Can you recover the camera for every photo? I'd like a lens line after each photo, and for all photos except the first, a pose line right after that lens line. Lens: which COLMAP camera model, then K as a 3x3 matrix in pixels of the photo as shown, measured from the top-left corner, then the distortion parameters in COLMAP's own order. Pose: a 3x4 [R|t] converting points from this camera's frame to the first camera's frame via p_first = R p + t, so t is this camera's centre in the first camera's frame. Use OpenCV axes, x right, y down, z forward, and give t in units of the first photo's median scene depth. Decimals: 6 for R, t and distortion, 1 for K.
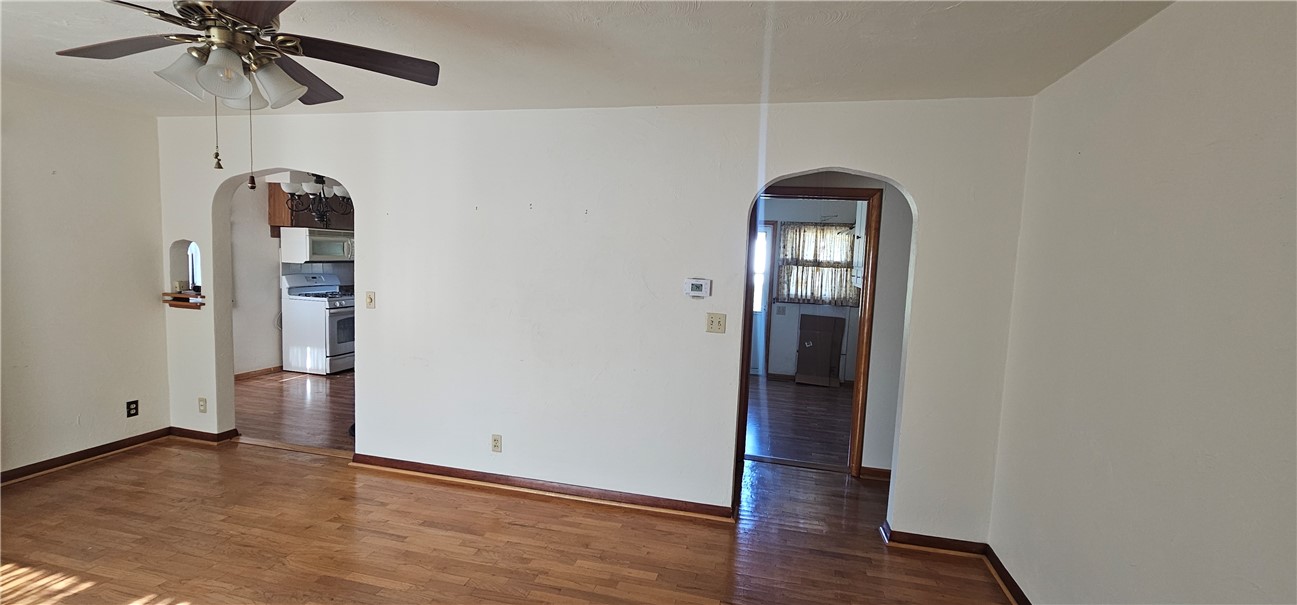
lens RADIAL K [[532.6, 0, 659.9], [0, 532.6, 304.9], [0, 0, 1]] dist [-0.001513, -0.000299]
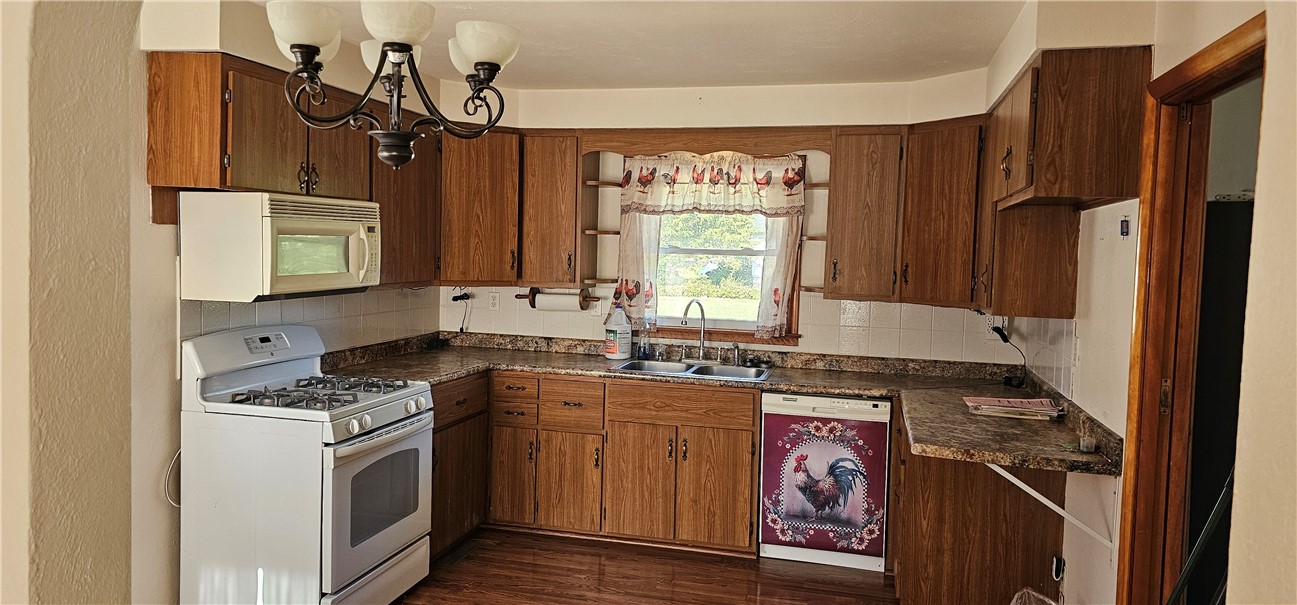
lens RADIAL K [[809.5, 0, 646.2], [0, 809.5, 280.2], [0, 0, 1]] dist [0.055476, 0.000296]
pose [[0.999842, -0.014817, -0.009829, -0.646267], [0.014276, 0.998490, -0.053042, -0.093378], [0.010600, 0.052894, 0.998544, 0.766157]]
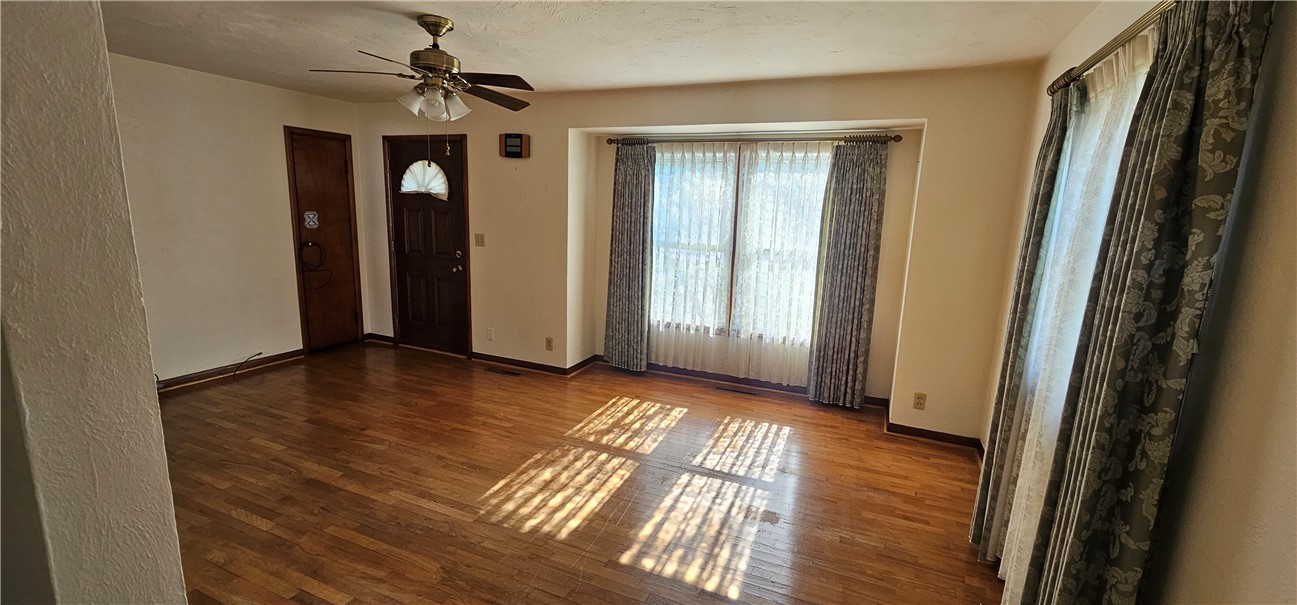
lens RADIAL K [[532.6, 0, 659.9], [0, 532.6, 304.9], [0, 0, 1]] dist [-0.001513, -0.000299]
pose [[-0.981567, -0.110267, 0.156103, -0.712388], [-0.064513, 0.960001, 0.272464, -0.119194], [-0.179902, 0.257371, -0.949418, 1.035542]]
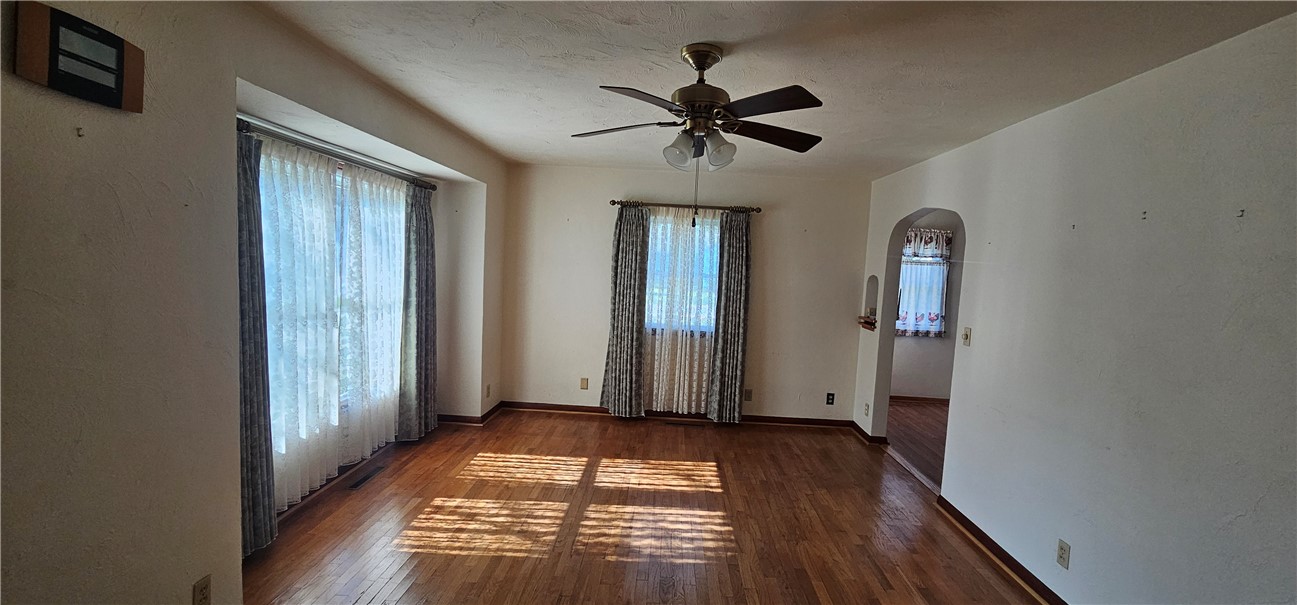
lens RADIAL K [[532.6, 0, 659.9], [0, 532.6, 304.9], [0, 0, 1]] dist [-0.001513, -0.000299]
pose [[0.205751, 0.044477, -0.977593, 0.223231], [-0.127477, 0.991673, 0.018287, -0.011599], [0.970266, 0.120858, 0.209708, 0.249361]]
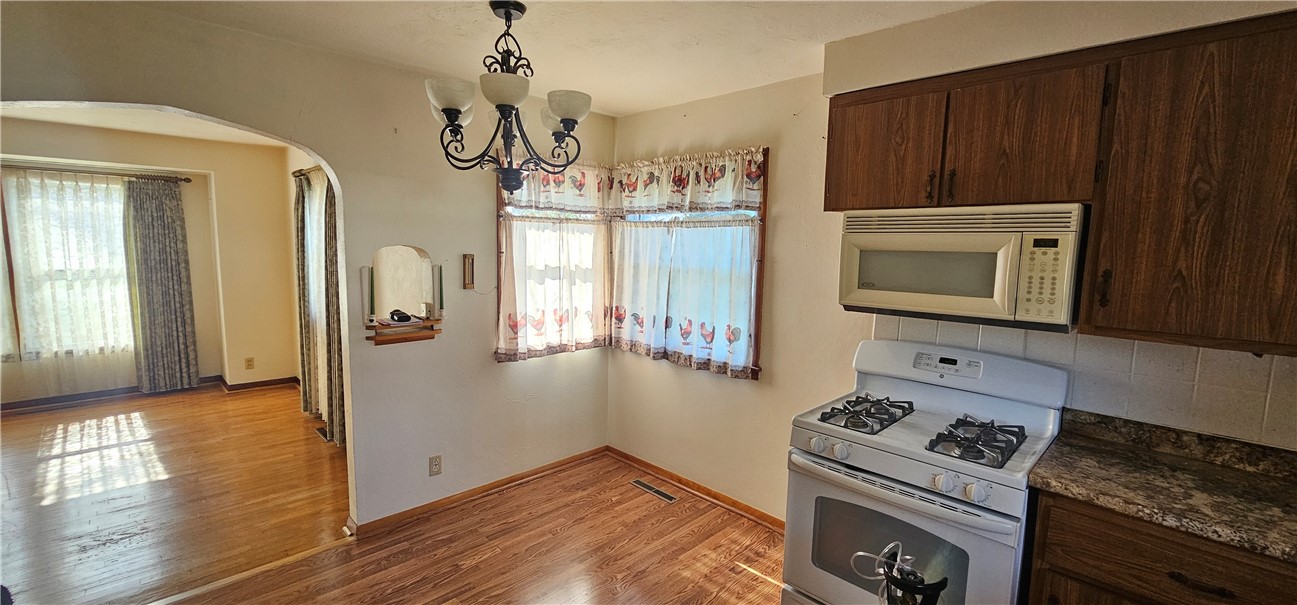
lens RADIAL K [[532.6, 0, 659.9], [0, 532.6, 304.9], [0, 0, 1]] dist [-0.001513, -0.000299]
pose [[-0.523823, 0.044985, -0.850638, -0.443973], [-0.118890, 0.984969, 0.125301, -0.171669], [0.843489, 0.166768, -0.510602, 1.638028]]
